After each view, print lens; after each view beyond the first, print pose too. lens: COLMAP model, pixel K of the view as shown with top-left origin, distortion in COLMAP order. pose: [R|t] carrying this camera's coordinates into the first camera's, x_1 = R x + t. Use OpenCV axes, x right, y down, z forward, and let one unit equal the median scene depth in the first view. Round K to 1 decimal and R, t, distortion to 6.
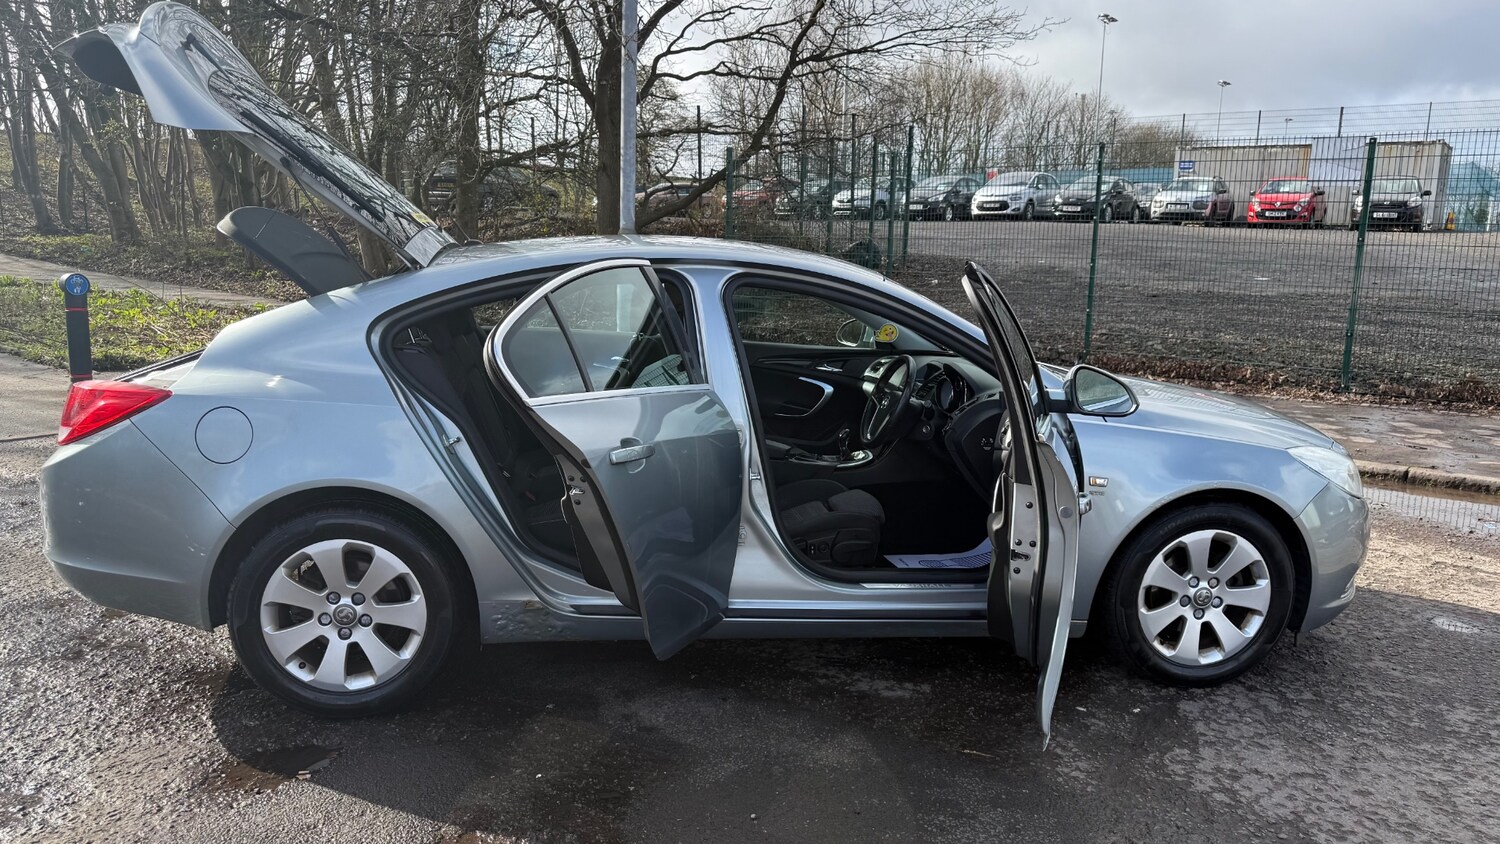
lens RADIAL K [[1060.7, 0, 750.0], [0, 1060.7, 422.0], [0, 0, 1]] dist [0.056781, -0.075265]
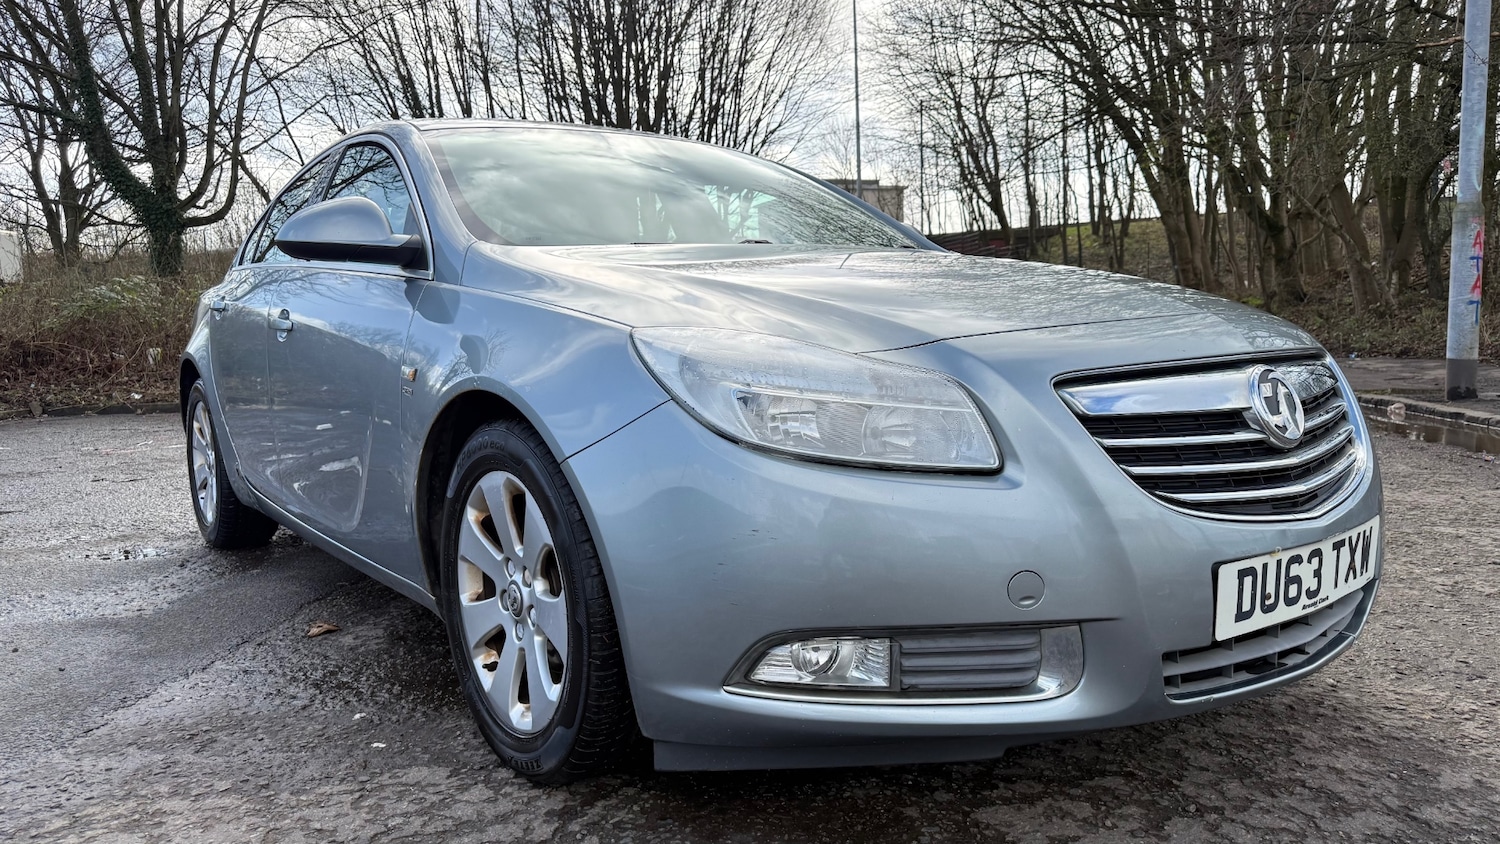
lens RADIAL K [[1060.7, 0, 750.0], [0, 1060.7, 422.0], [0, 0, 1]] dist [0.056781, -0.075265]
pose [[0.485798, 0.044465, -0.872939, 0.968552], [-0.105999, 0.994331, -0.008341, 0.068000], [0.867620, 0.096583, 0.487758, 0.850648]]
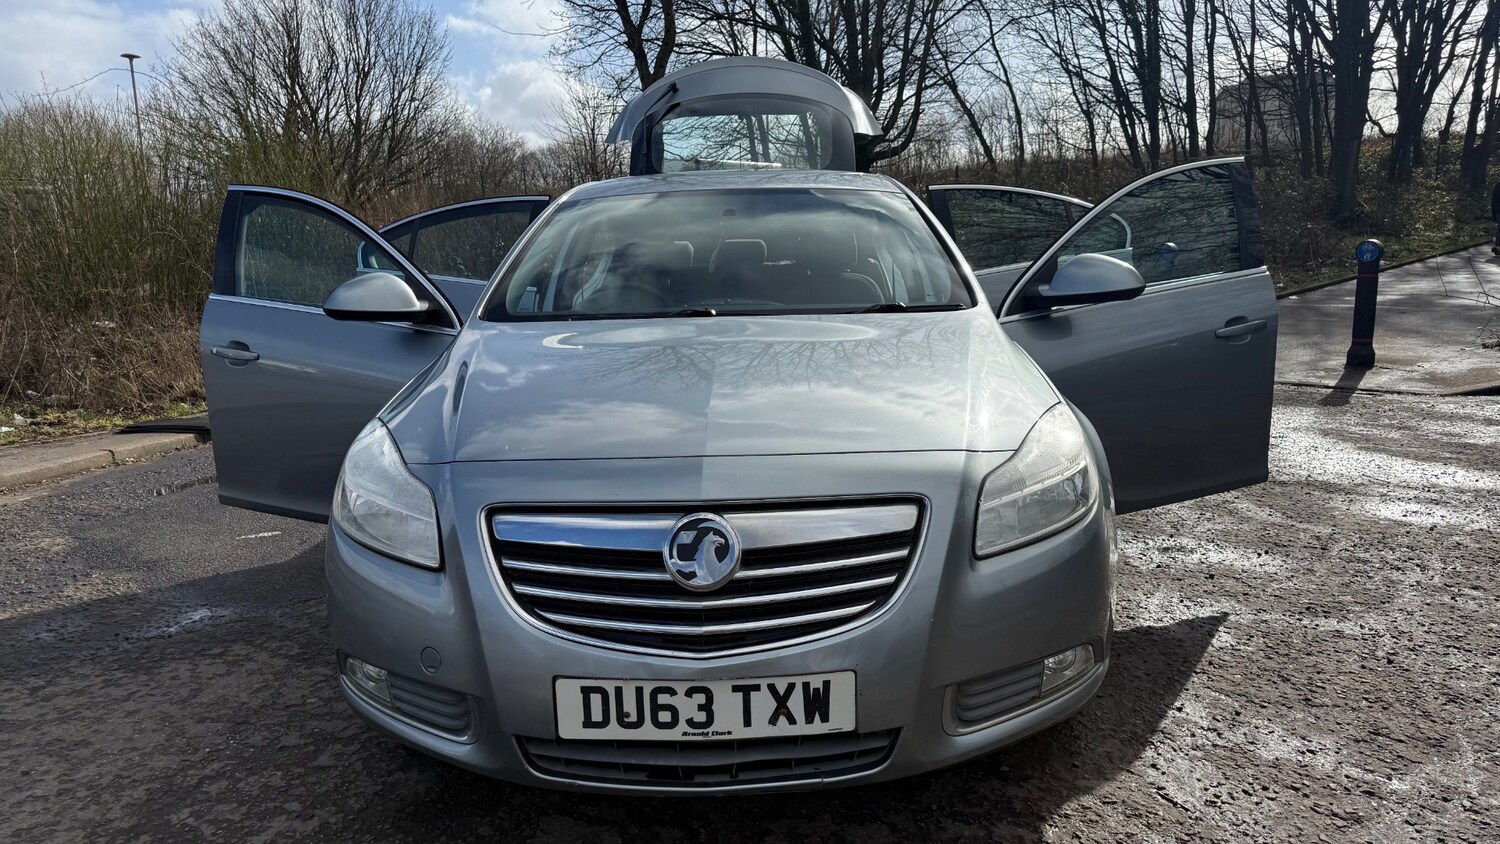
lens RADIAL K [[1060.9, 0, 742.5], [0, 1060.9, 411.3], [0, 0, 1]] dist [0.058574, -0.088104]
pose [[-0.167437, 0.135510, -0.976525, 1.169673], [-0.141322, 0.976980, 0.159805, -0.124197], [0.975701, 0.164762, -0.144432, 1.369777]]
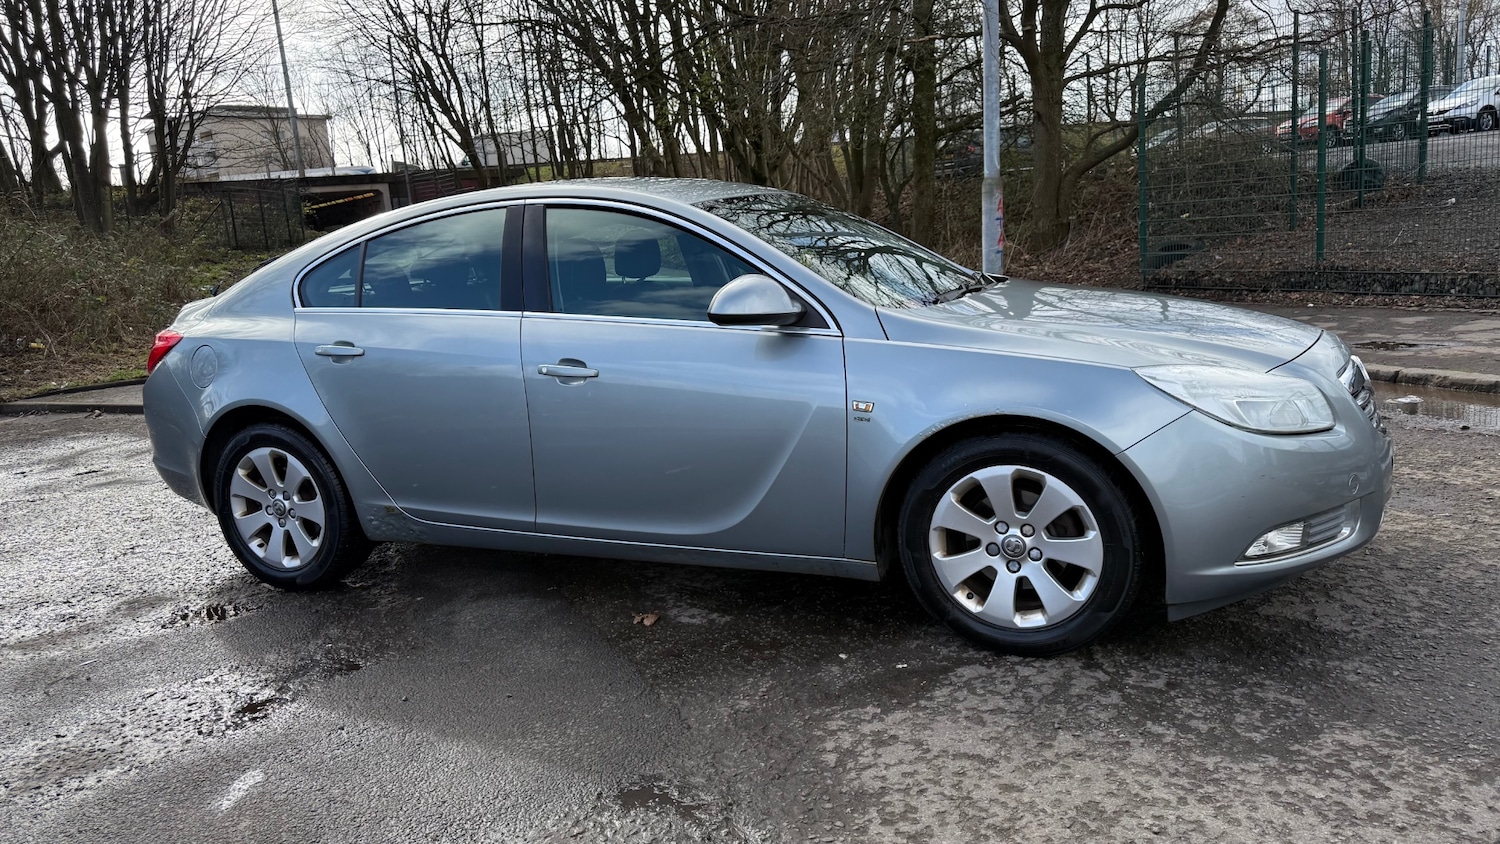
lens RADIAL K [[1052.6, 0, 750.0], [0, 1052.6, 422.0], [0, 0, 1]] dist [0.093751, -0.147907]
pose [[0.857768, 0.009703, -0.513945, 0.685429], [0.005246, 0.999605, 0.027627, 0.043841], [0.514010, -0.026394, 0.857378, 0.193994]]
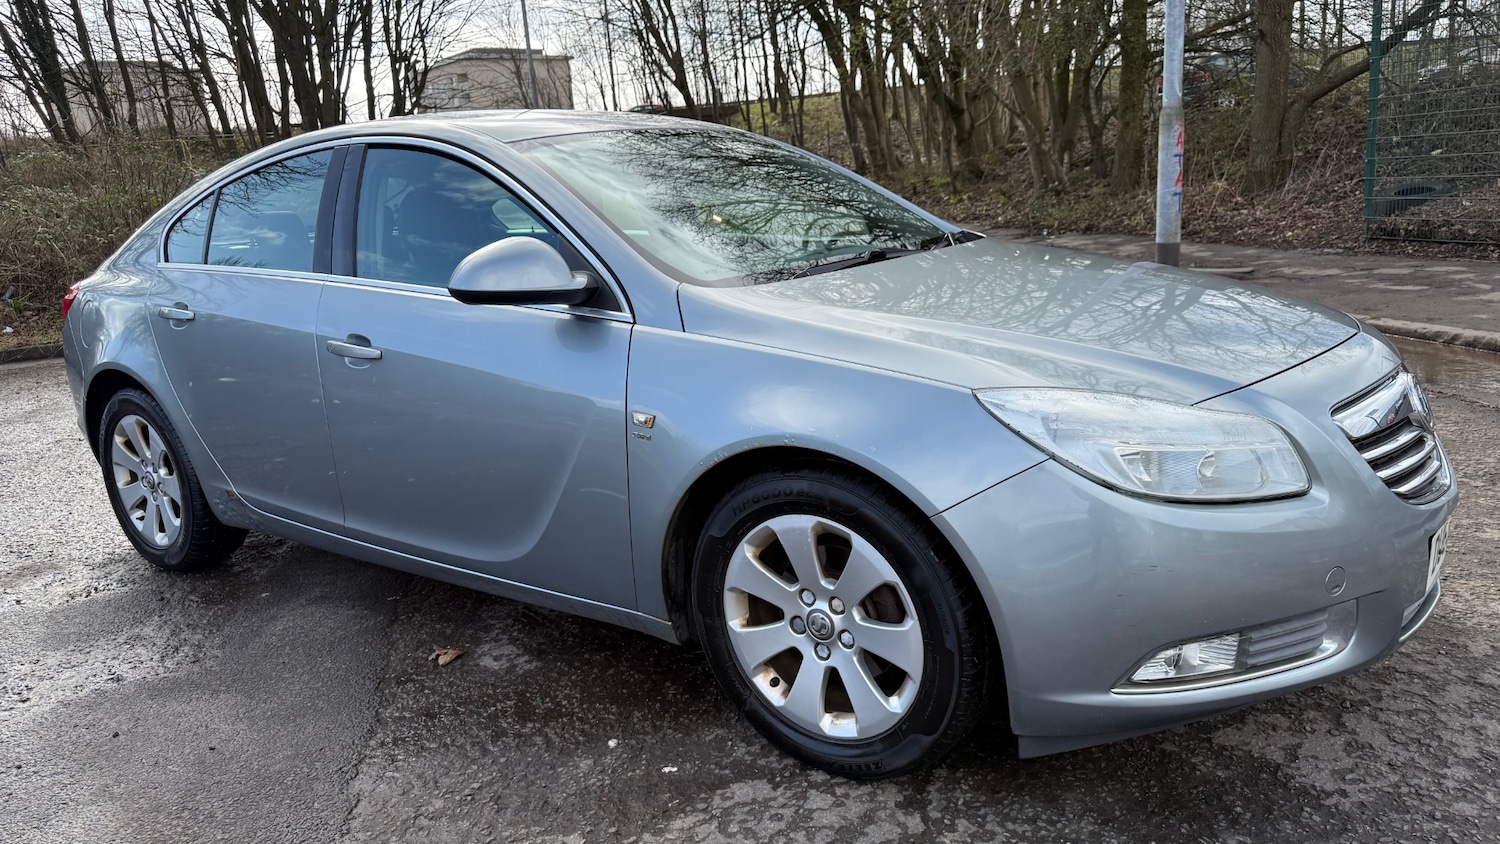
lens RADIAL K [[1052.6, 0, 750.0], [0, 1052.6, 422.0], [0, 0, 1]] dist [0.093751, -0.147907]
pose [[0.725924, 0.079980, -0.683109, 0.809670], [-0.027925, 0.995824, 0.086919, -0.000930], [0.687208, -0.044021, 0.725126, 0.558983]]
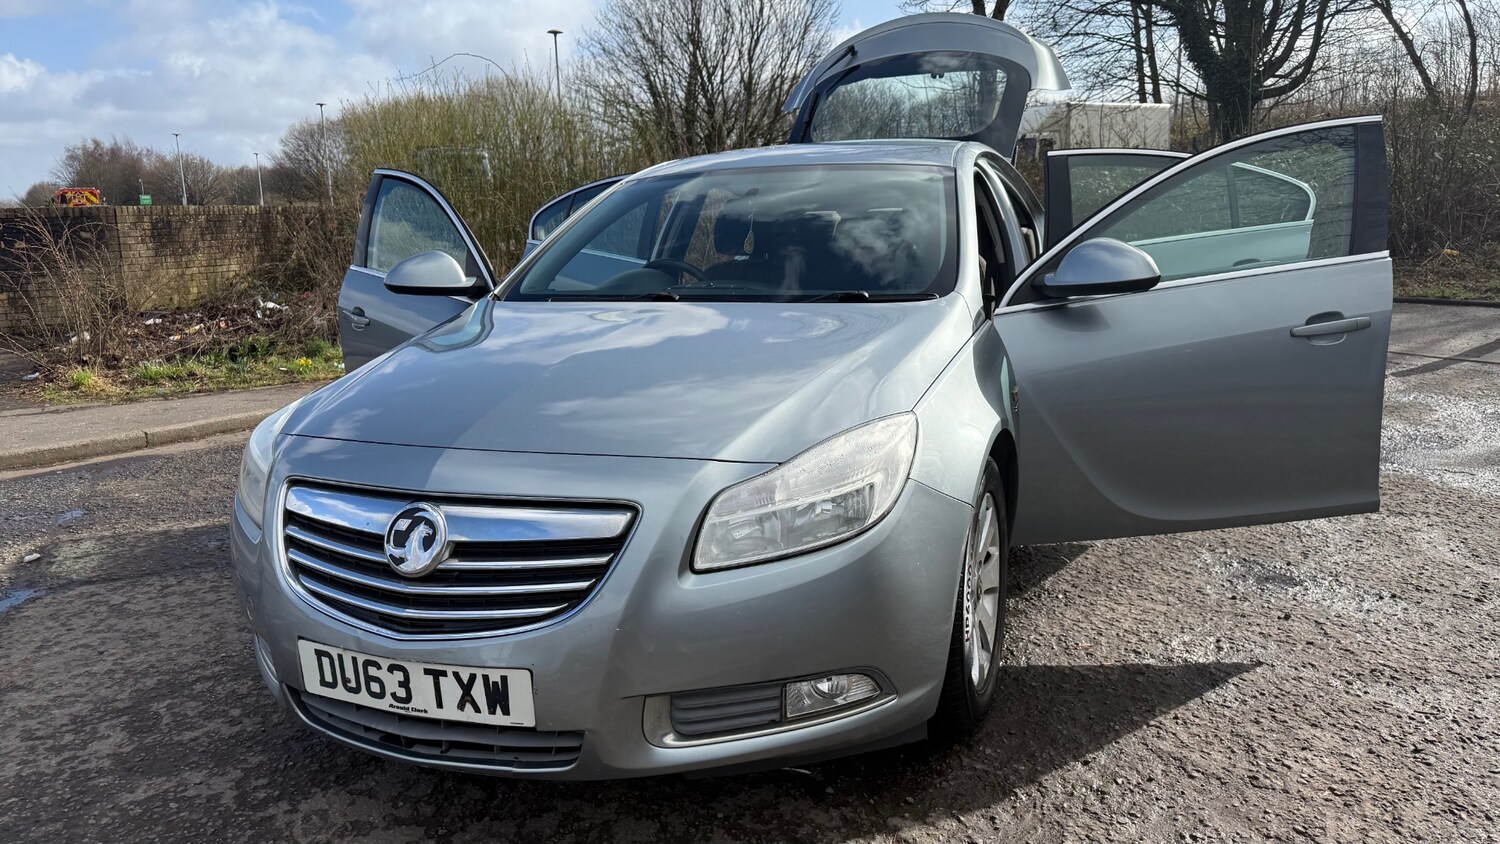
lens RADIAL K [[1060.7, 0, 750.0], [0, 1060.7, 422.0], [0, 0, 1]] dist [0.056781, -0.075265]
pose [[-0.498802, 0.165100, -0.850846, 1.045265], [-0.122200, 0.958486, 0.257626, -0.193915], [0.858058, 0.232478, -0.457920, 1.679056]]
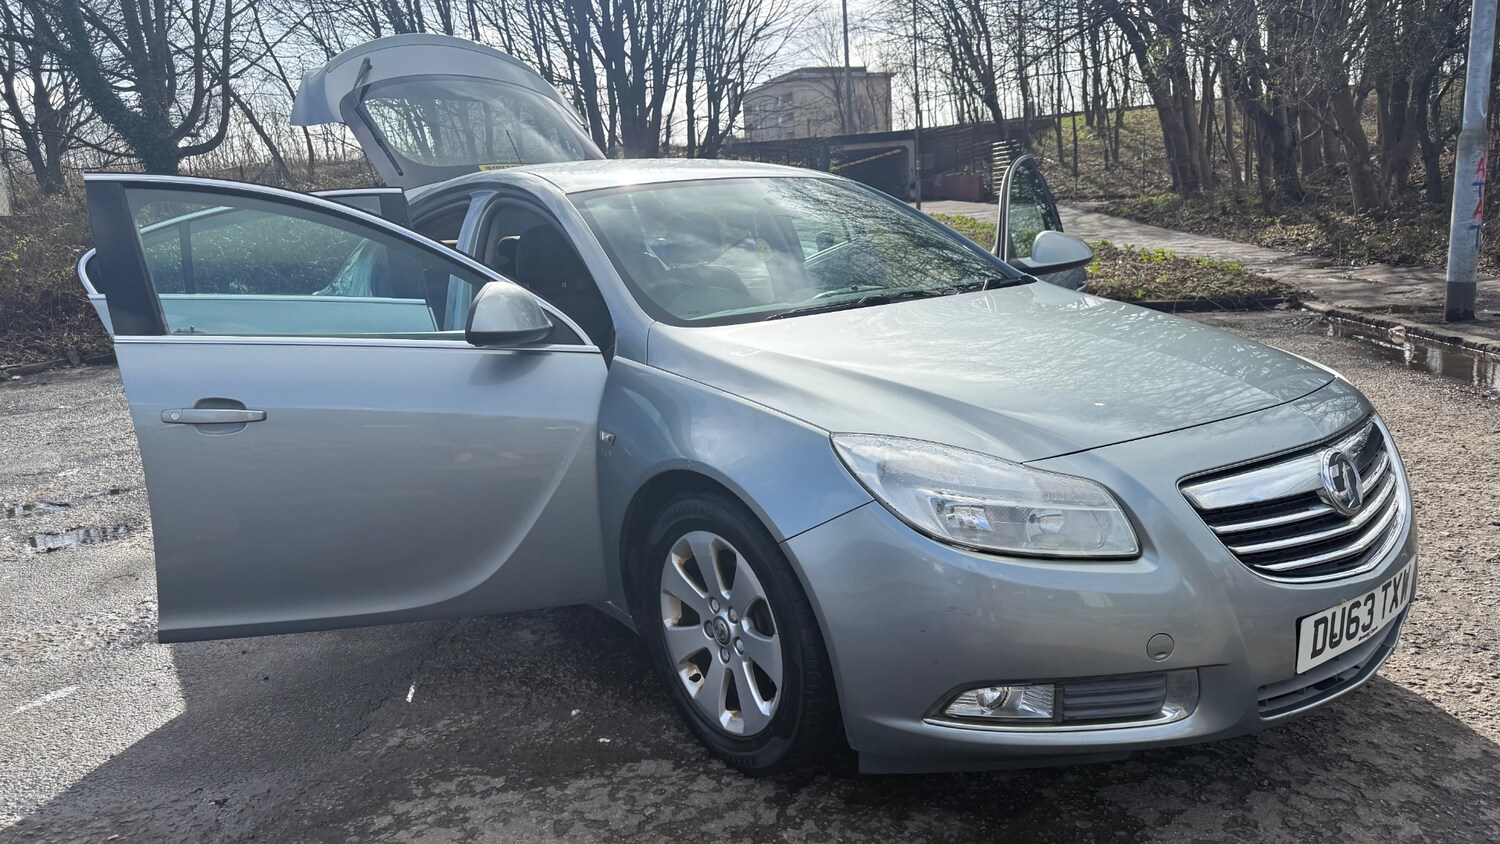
lens RADIAL K [[1056.7, 0, 752.4], [0, 1056.7, 427.8], [0, 0, 1]] dist [0.075757, -0.081589]
pose [[0.499095, 0.119505, -0.858267, 1.017883], [-0.075935, 0.992666, 0.094062, -0.030063], [0.863214, 0.018227, 0.504509, 0.690154]]
